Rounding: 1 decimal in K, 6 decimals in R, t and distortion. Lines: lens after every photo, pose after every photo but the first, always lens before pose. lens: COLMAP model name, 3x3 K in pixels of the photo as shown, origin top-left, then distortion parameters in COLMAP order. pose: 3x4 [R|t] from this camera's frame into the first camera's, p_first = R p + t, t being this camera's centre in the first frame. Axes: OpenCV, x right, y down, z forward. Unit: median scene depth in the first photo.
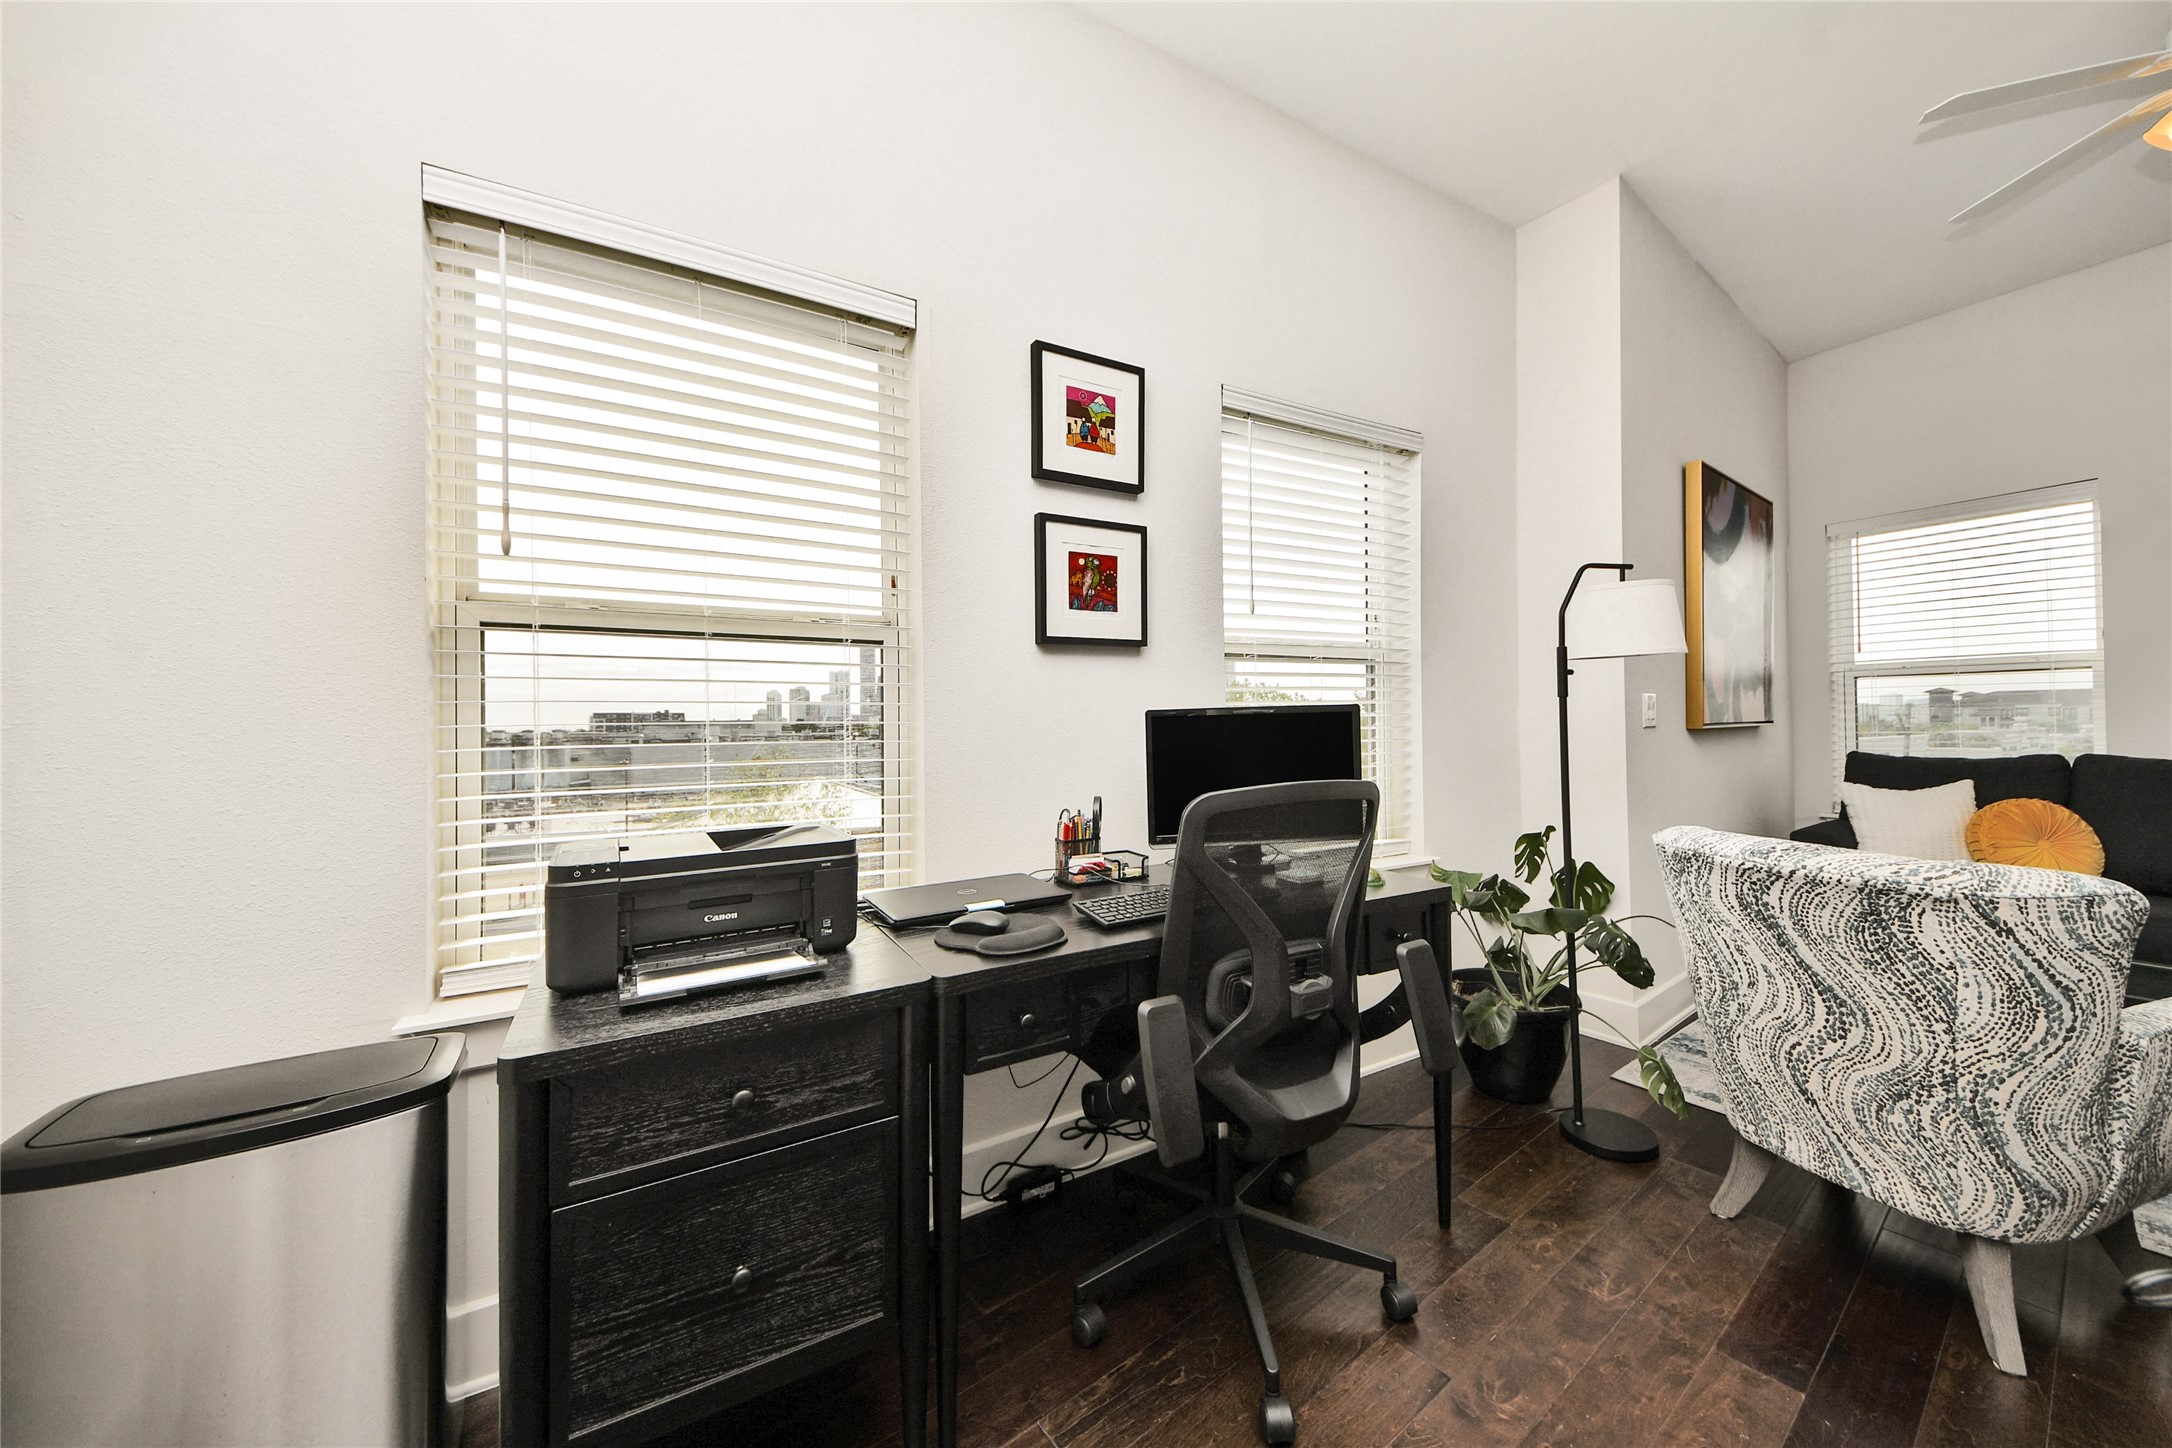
lens RADIAL K [[769.5, 0, 1087.4], [0, 769.5, 715.7], [0, 0, 1]] dist [0.046236, -0.017727]
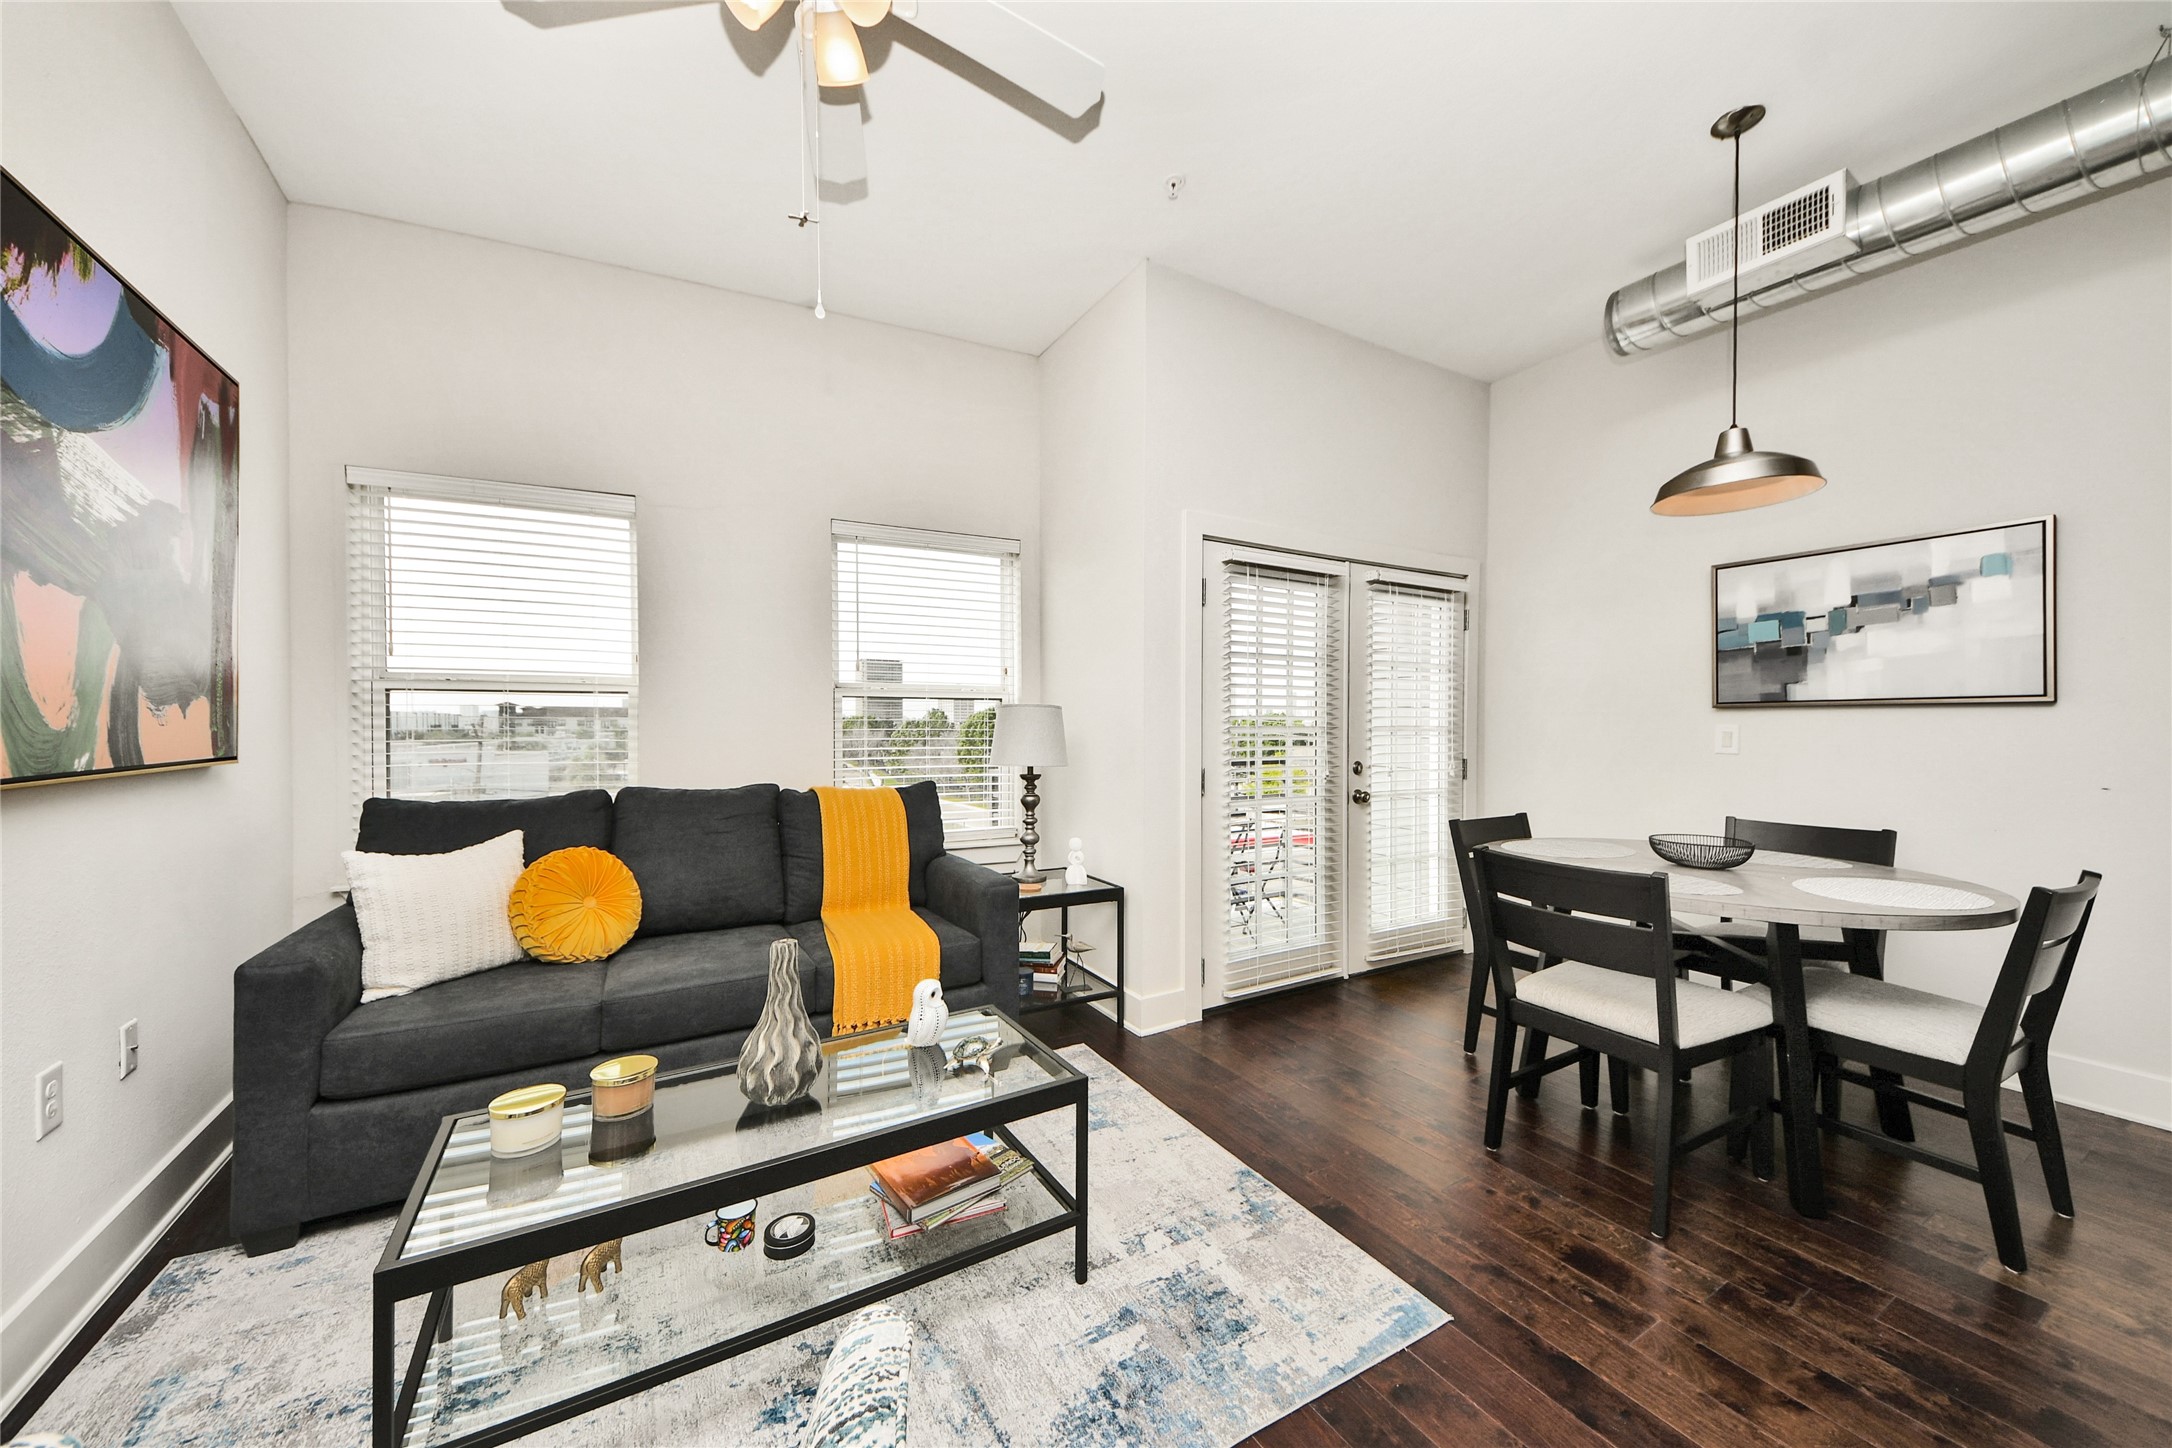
lens RADIAL K [[760.1, 0, 1078.7], [0, 760.1, 735.8], [0, 0, 1]] dist [0.053729, -0.023988]
pose [[0.114850, -0.007106, 0.993357, 0.647611], [-0.009017, 0.999926, 0.008196, -0.031506], [-0.993342, -0.009898, 0.114778, 0.561054]]
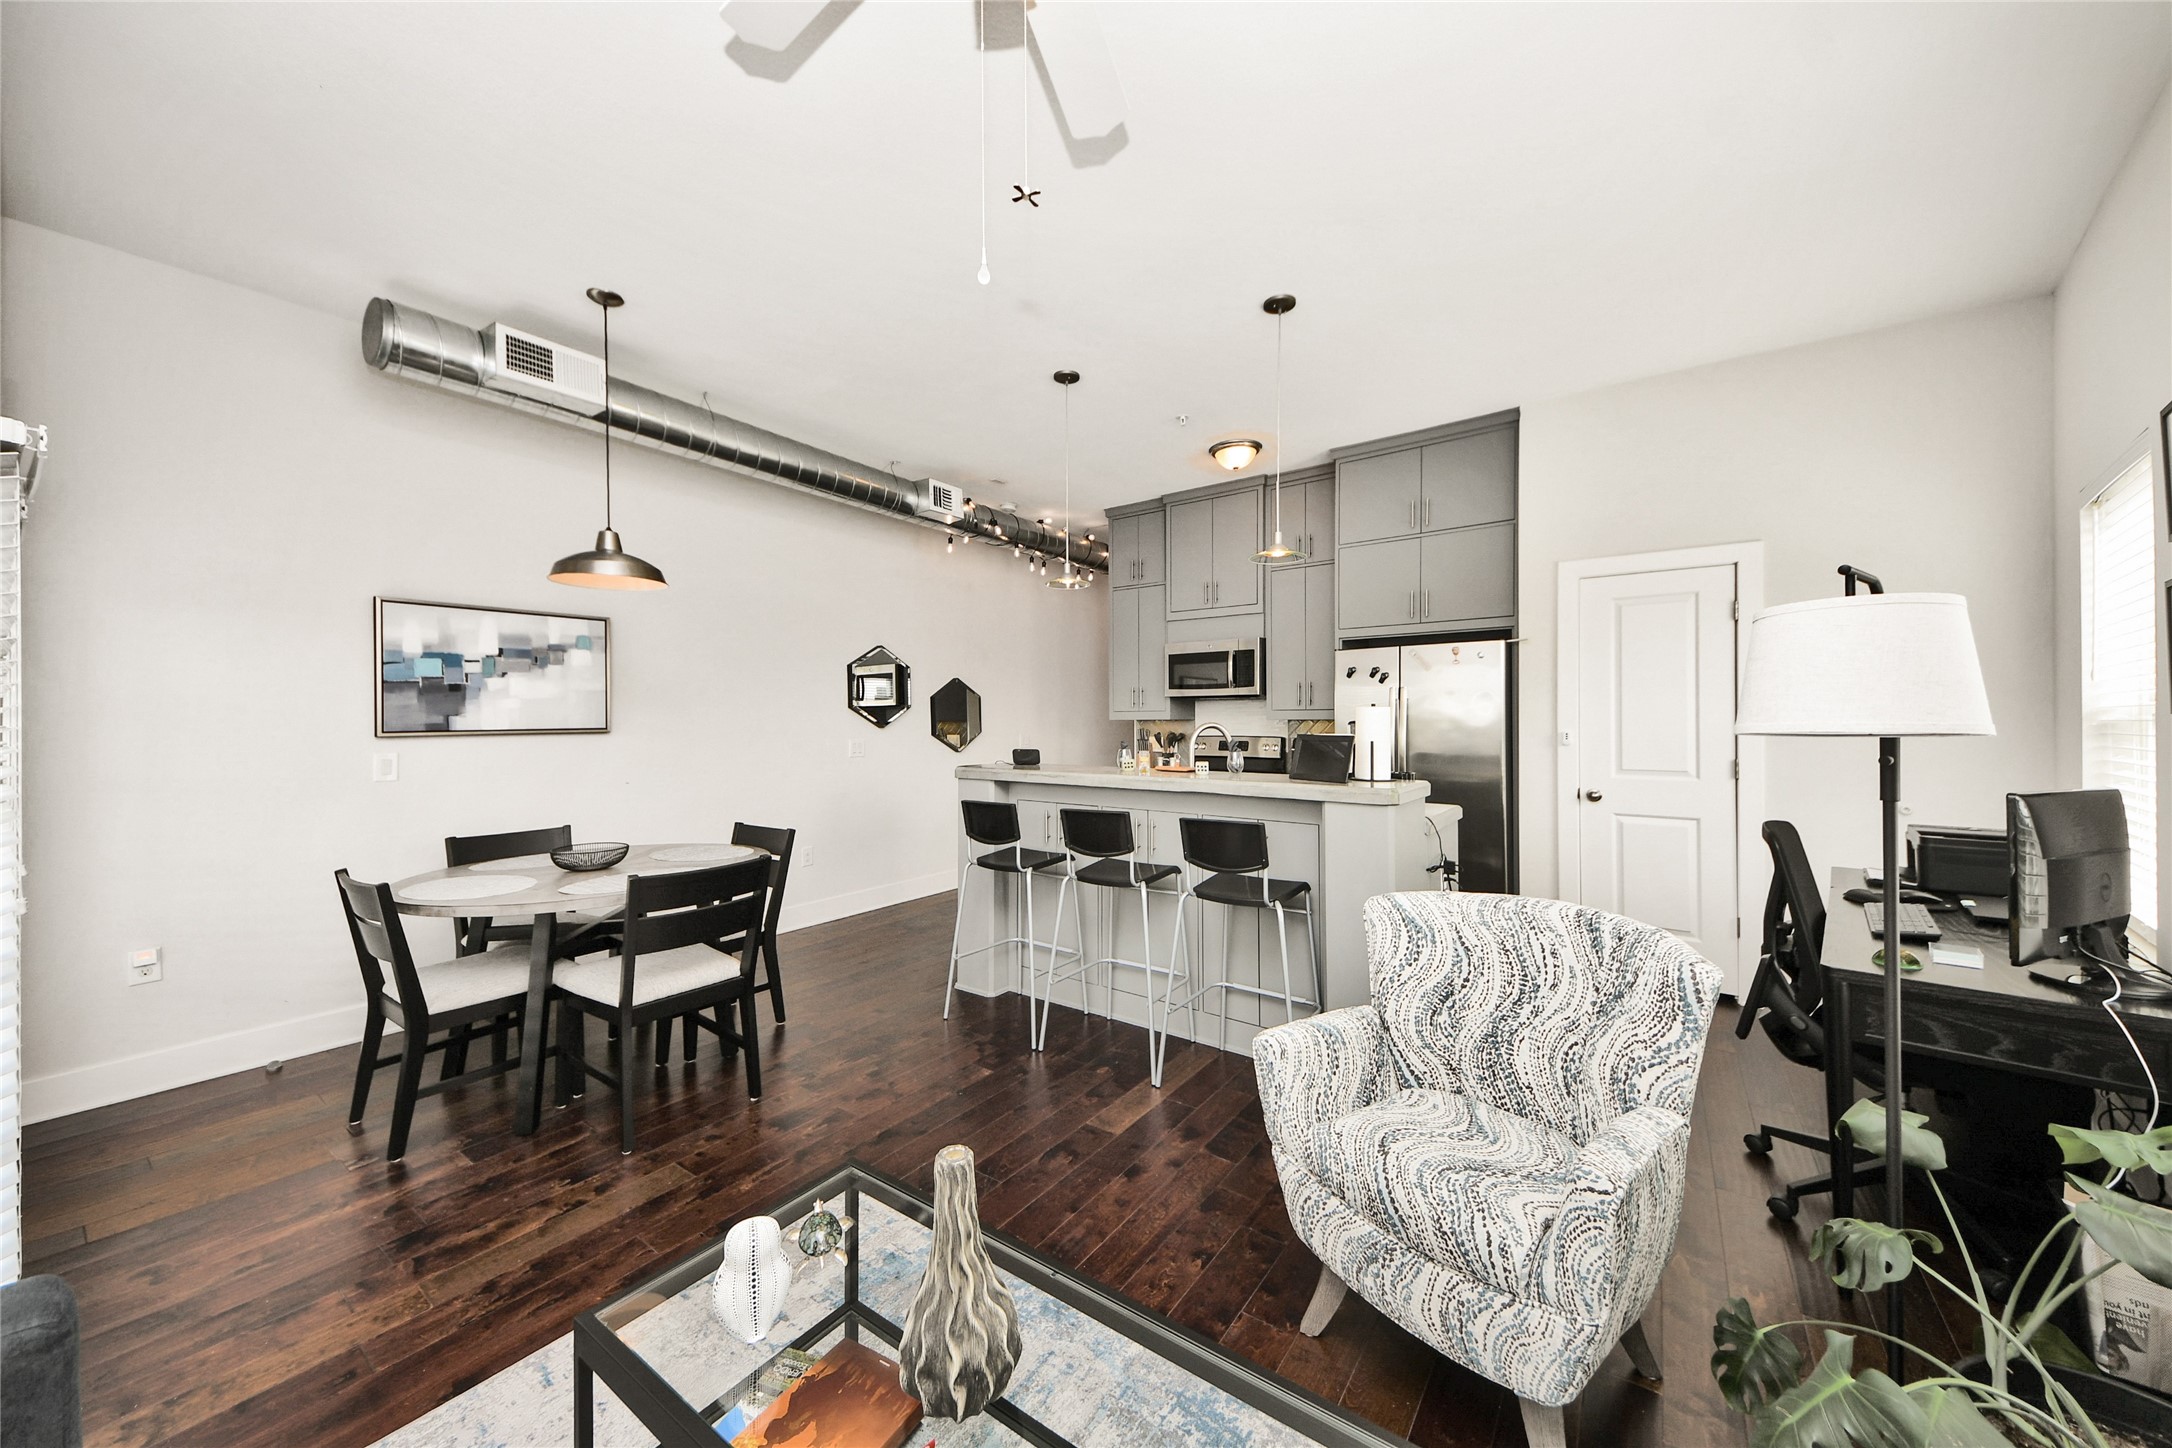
lens RADIAL K [[773.3, 0, 1086.0], [0, 773.3, 724.0], [0, 0, 1]] dist [0.063518, -0.019877]
pose [[-0.956136, 0.013122, -0.292629, 1.457226], [0.012907, 0.999913, 0.002665, -0.098132], [0.292639, -0.001229, -0.956222, 1.473851]]
